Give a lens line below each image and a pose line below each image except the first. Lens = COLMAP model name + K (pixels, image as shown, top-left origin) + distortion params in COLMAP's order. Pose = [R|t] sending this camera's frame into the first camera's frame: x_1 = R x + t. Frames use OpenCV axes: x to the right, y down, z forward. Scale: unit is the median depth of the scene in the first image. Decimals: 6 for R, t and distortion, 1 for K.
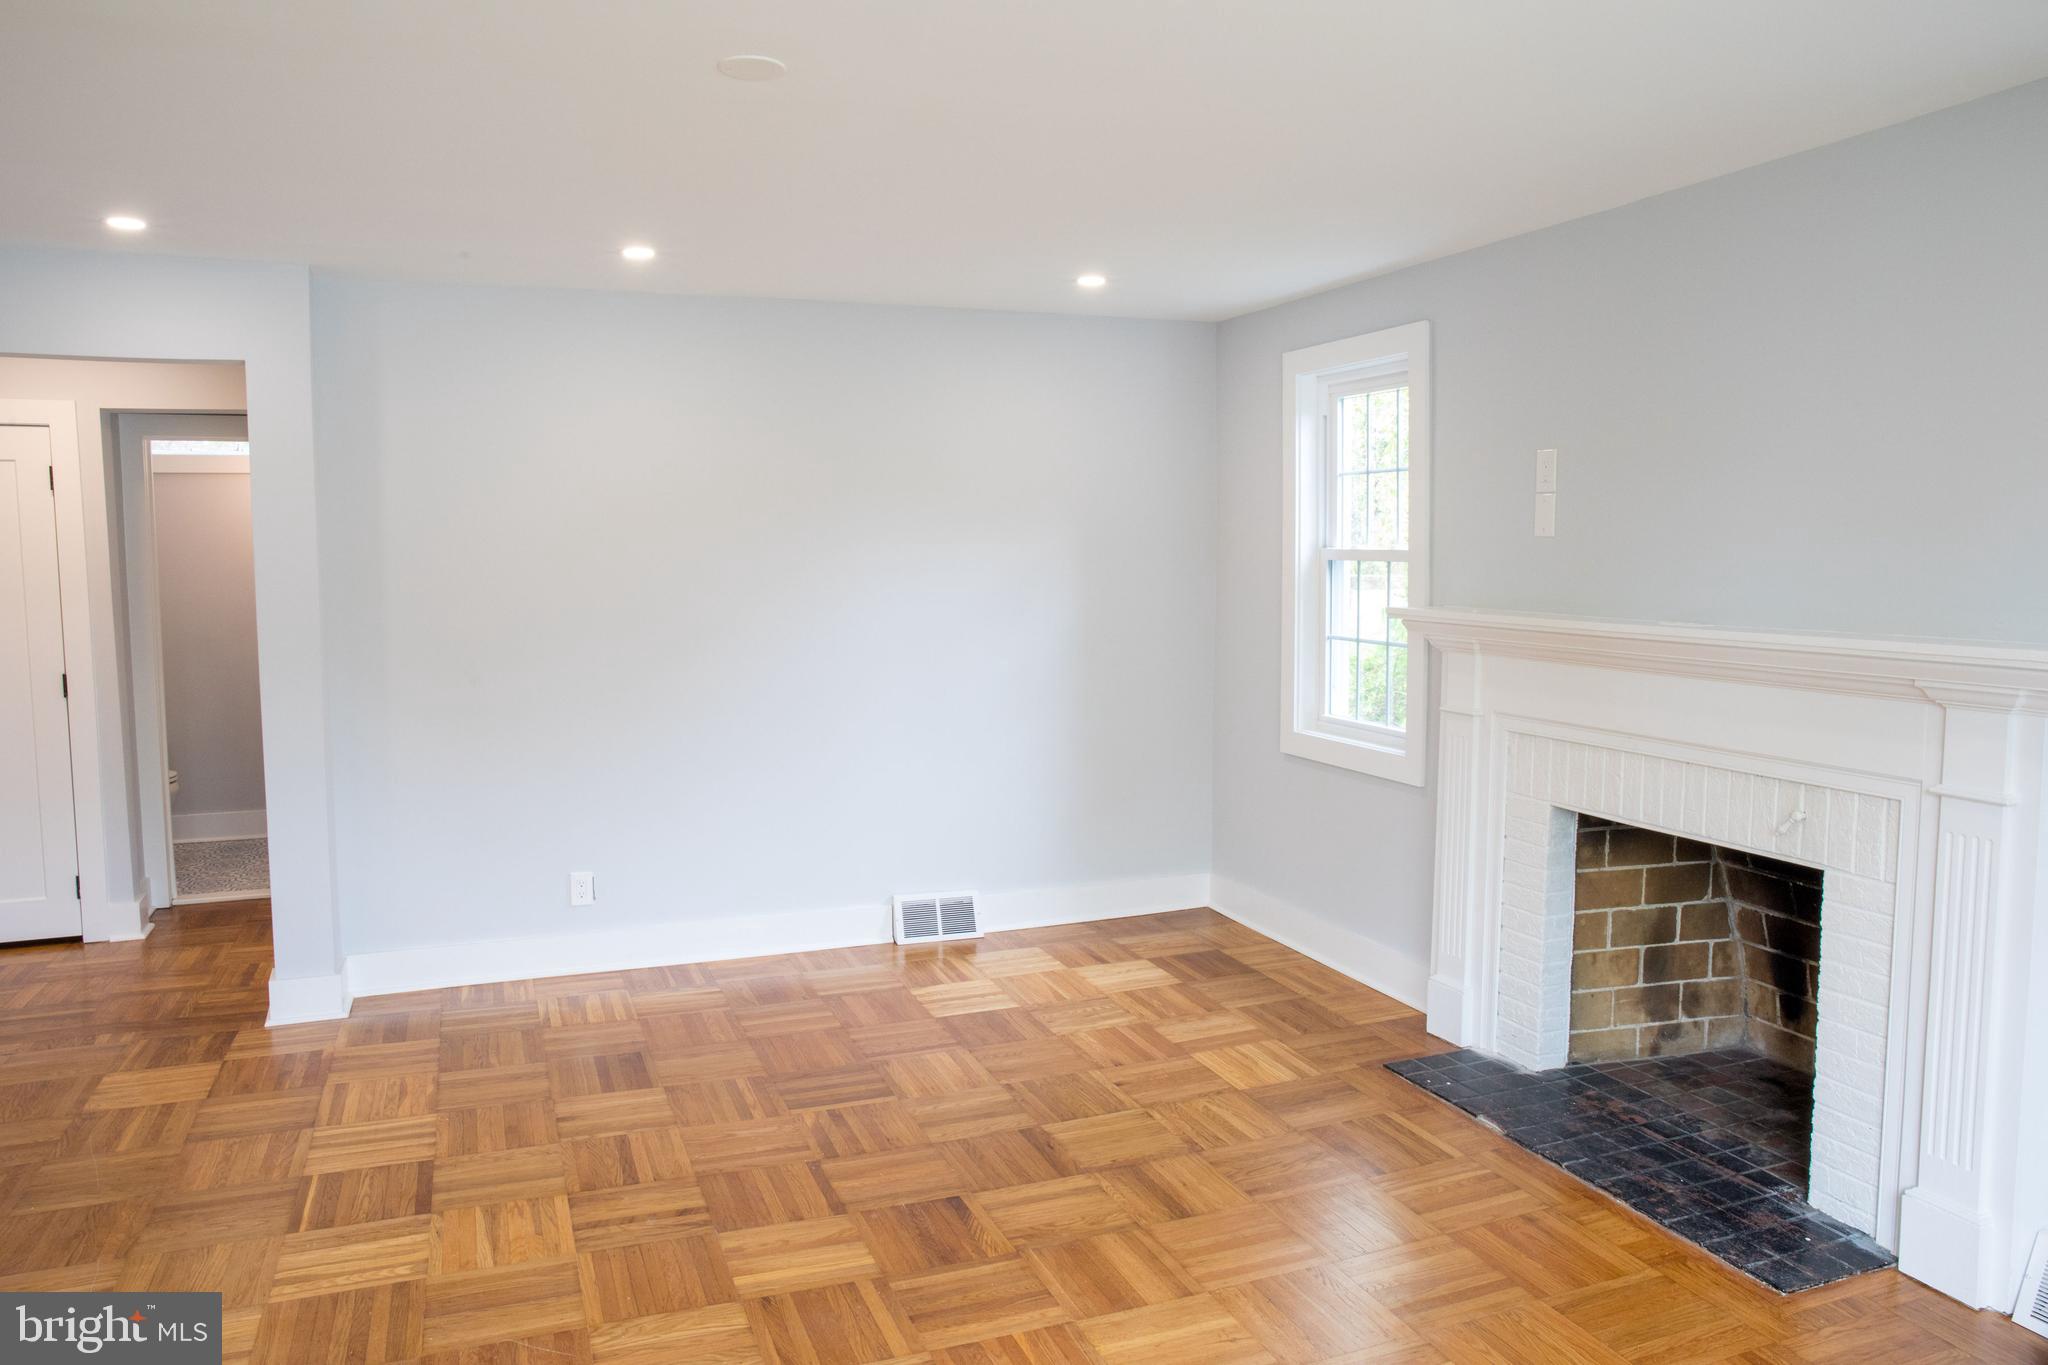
lens RADIAL K [[1411.6, 0, 1016.9], [0, 1411.6, 661.1], [0, 0, 1]] dist [-0.119396, 0.104174]
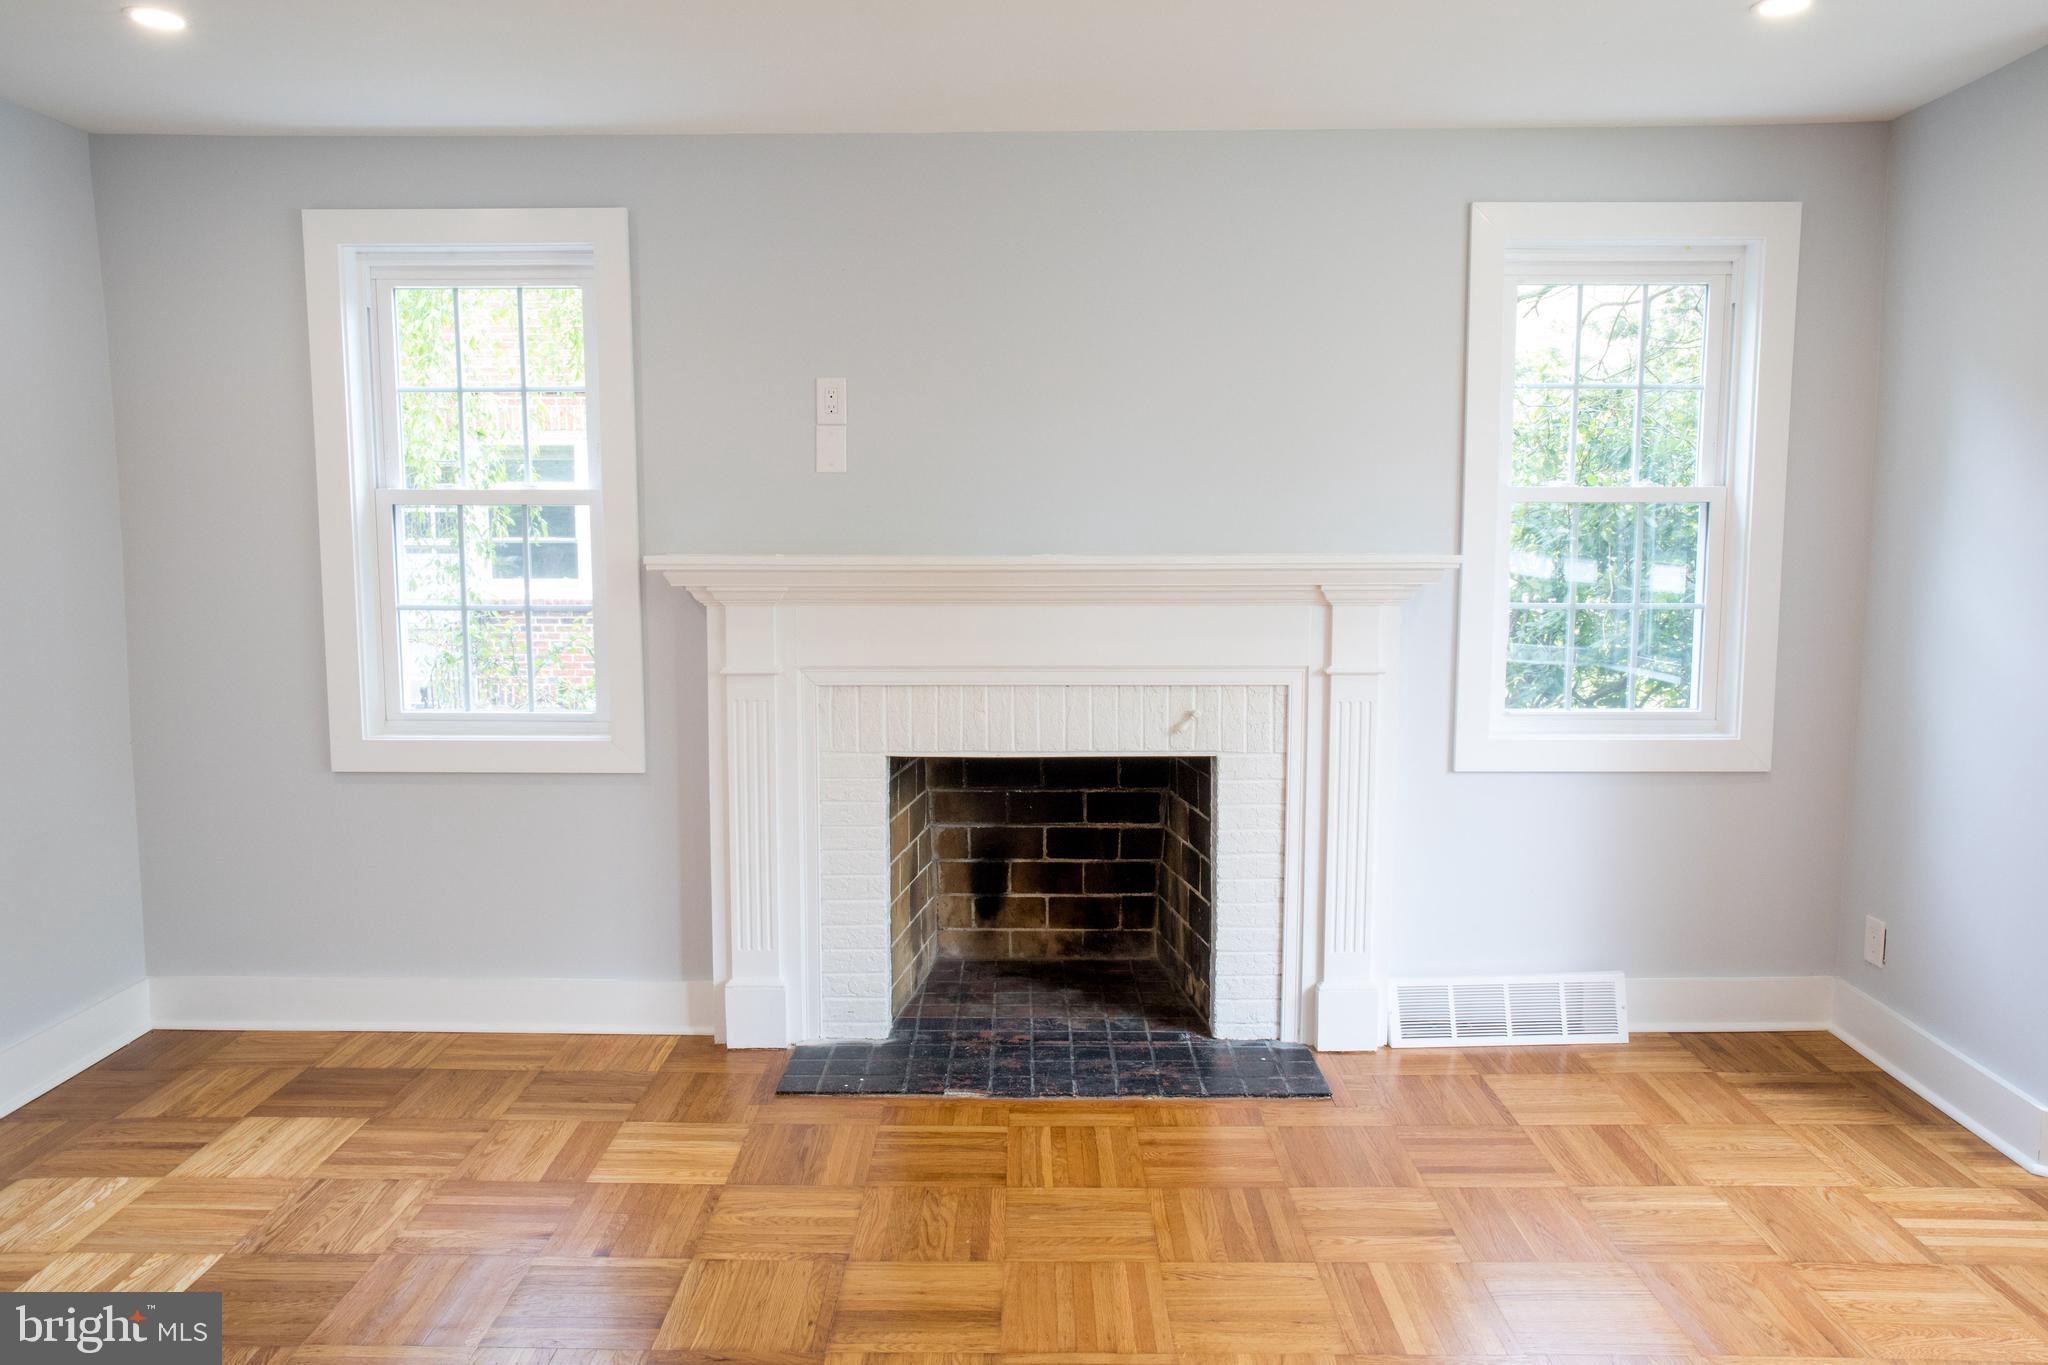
lens RADIAL K [[1412.1, 0, 1016.5], [0, 1412.1, 680.6], [0, 0, 1]] dist [-0.072068, 0.094278]
pose [[0.369041, -0.099315, 0.924091, -0.451672], [0.075830, 0.994177, 0.076565, -0.013946], [-0.926314, 0.041818, 0.374423, 0.537171]]
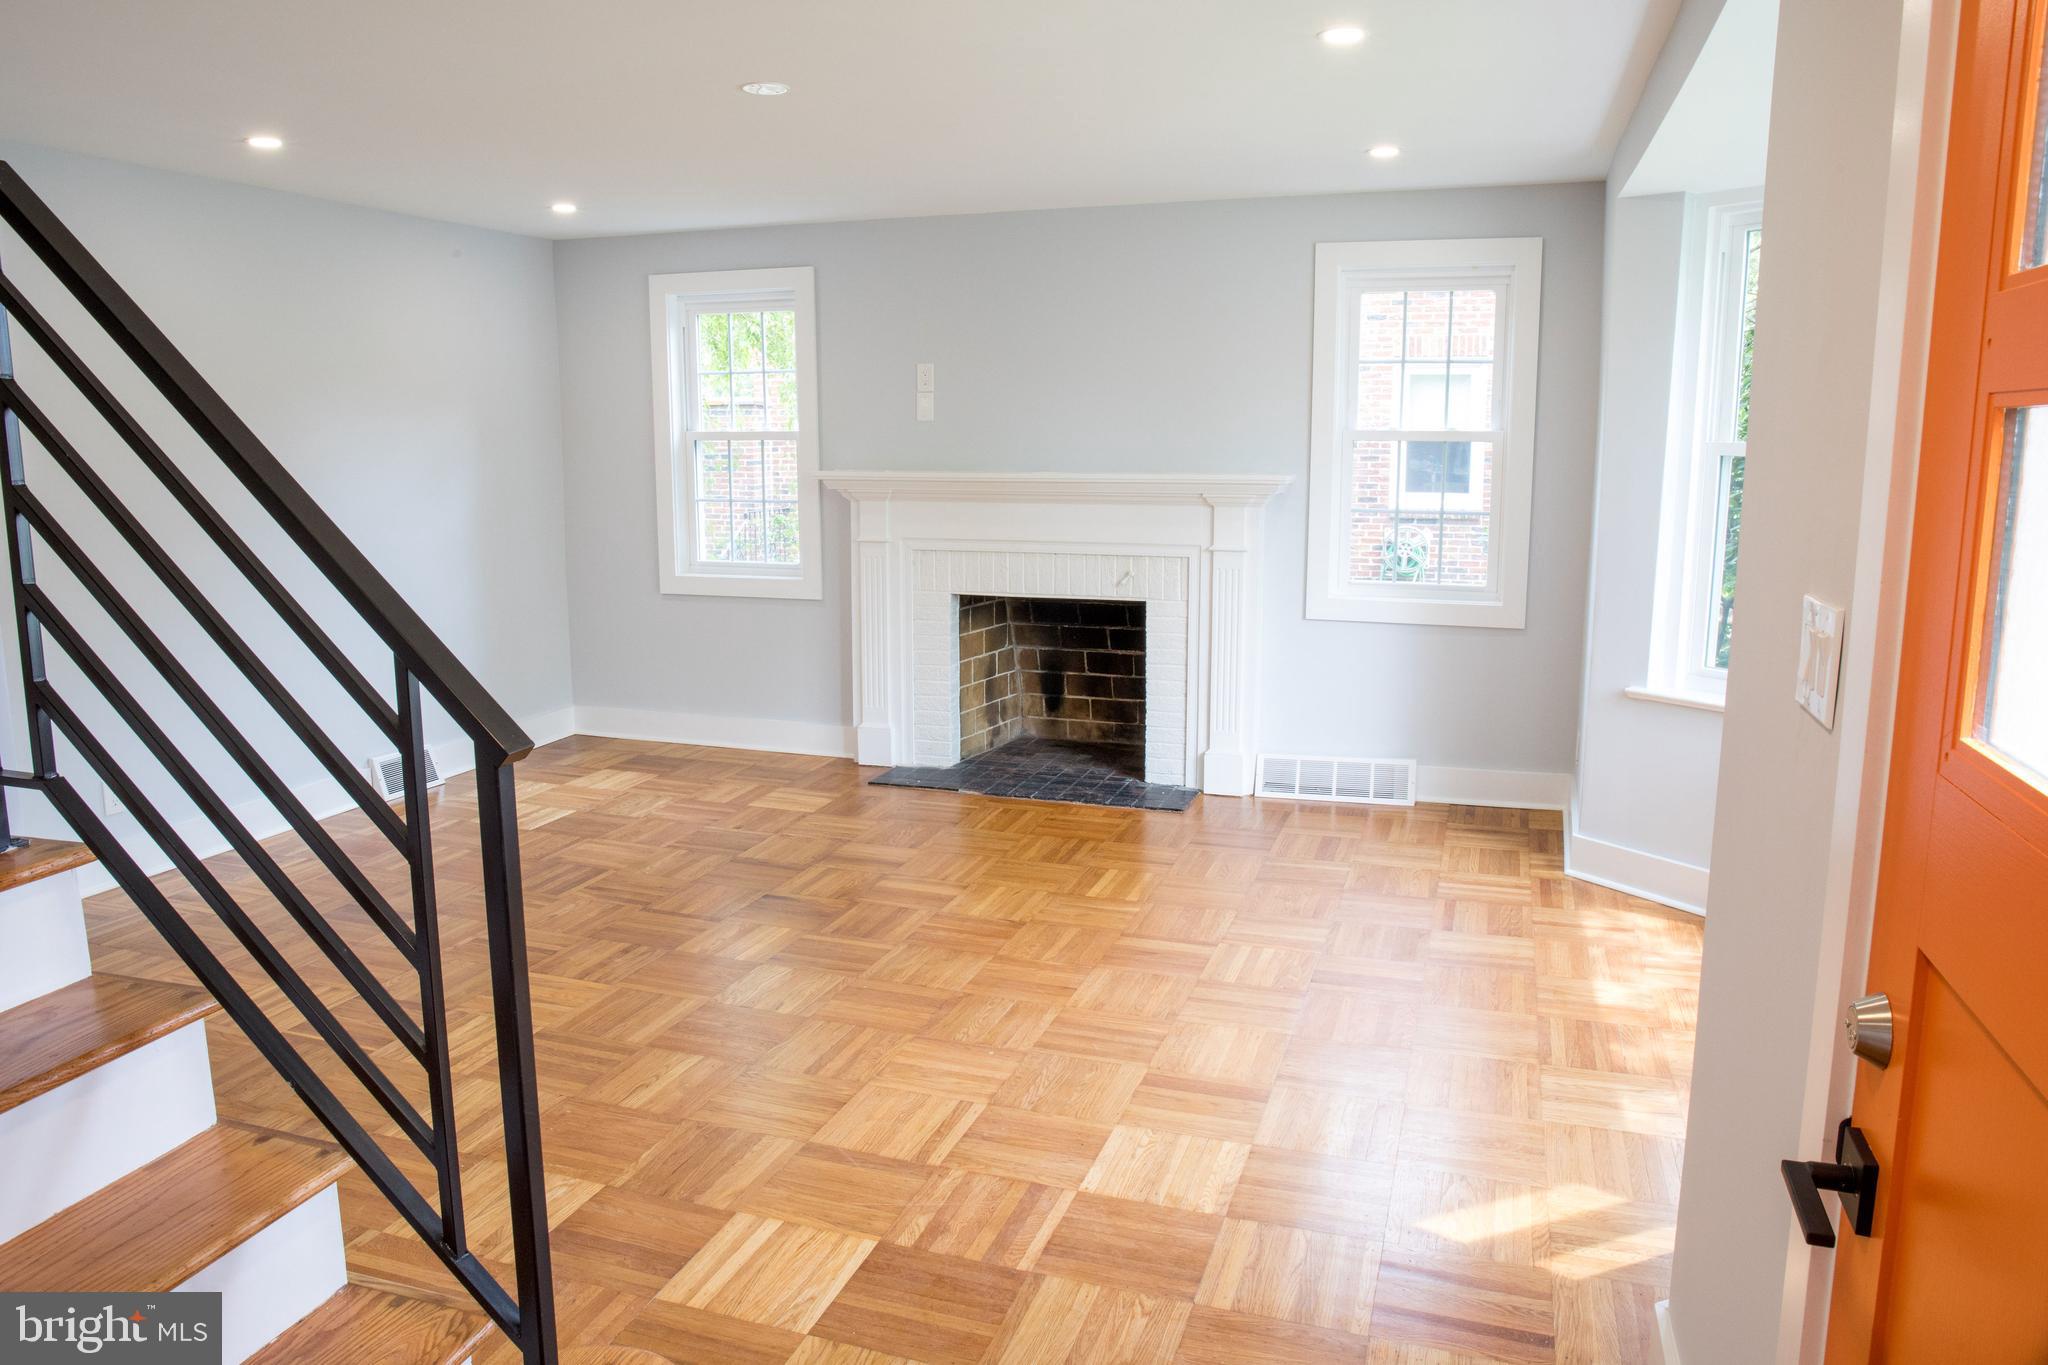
lens RADIAL K [[1411.6, 0, 1016.9], [0, 1411.6, 661.1], [0, 0, 1]] dist [-0.119396, 0.104174]
pose [[0.644402, -0.122109, 0.754874, -0.752212], [0.062538, 0.992277, 0.107126, 0.012895], [-0.762125, -0.021824, 0.647062, -0.084378]]
